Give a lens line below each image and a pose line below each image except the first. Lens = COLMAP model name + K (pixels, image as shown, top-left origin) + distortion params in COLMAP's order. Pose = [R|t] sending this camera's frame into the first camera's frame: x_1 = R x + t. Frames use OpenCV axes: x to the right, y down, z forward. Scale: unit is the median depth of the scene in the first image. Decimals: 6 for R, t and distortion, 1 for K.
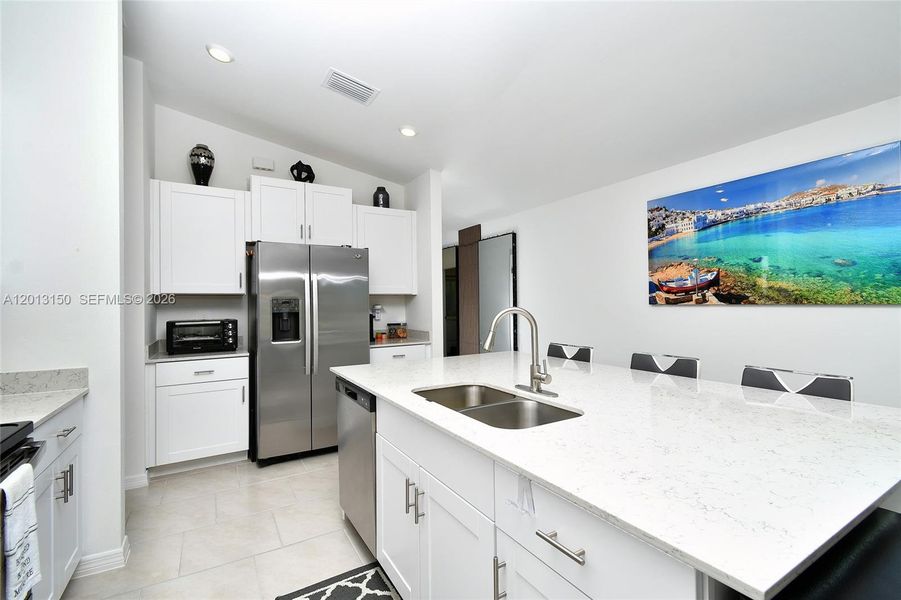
lens RADIAL K [[408.1, 0, 466.3], [0, 408.1, 298.1], [0, 0, 1]] dist [0.002939, -0.000508]
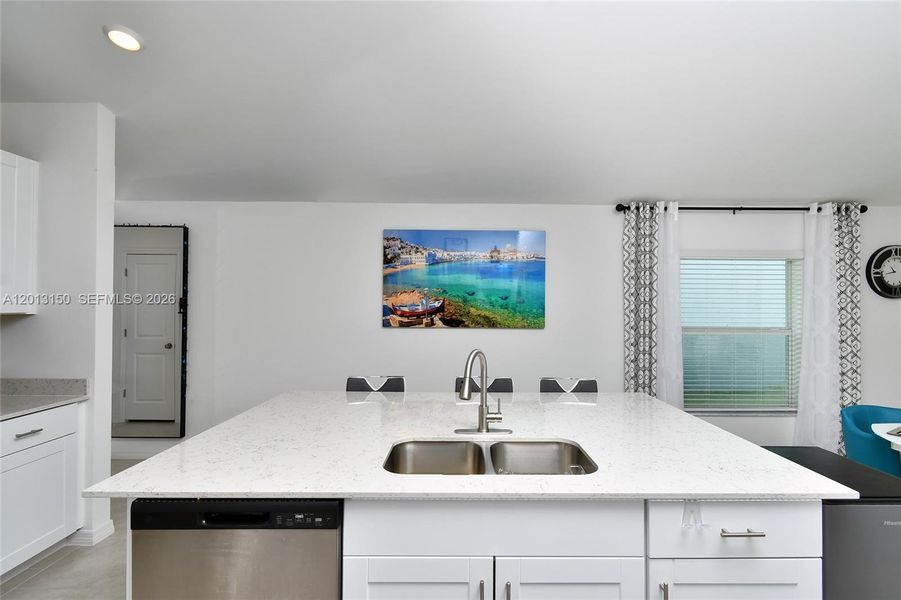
lens RADIAL K [[408.1, 0, 479.8], [0, 408.1, 294.5], [0, 0, 1]] dist [0.002939, -0.000508]
pose [[0.510177, 0.049514, 0.858643, -0.367558], [-0.024212, 0.998773, -0.043209, -0.030831], [-0.859728, 0.001255, 0.510750, 0.265939]]
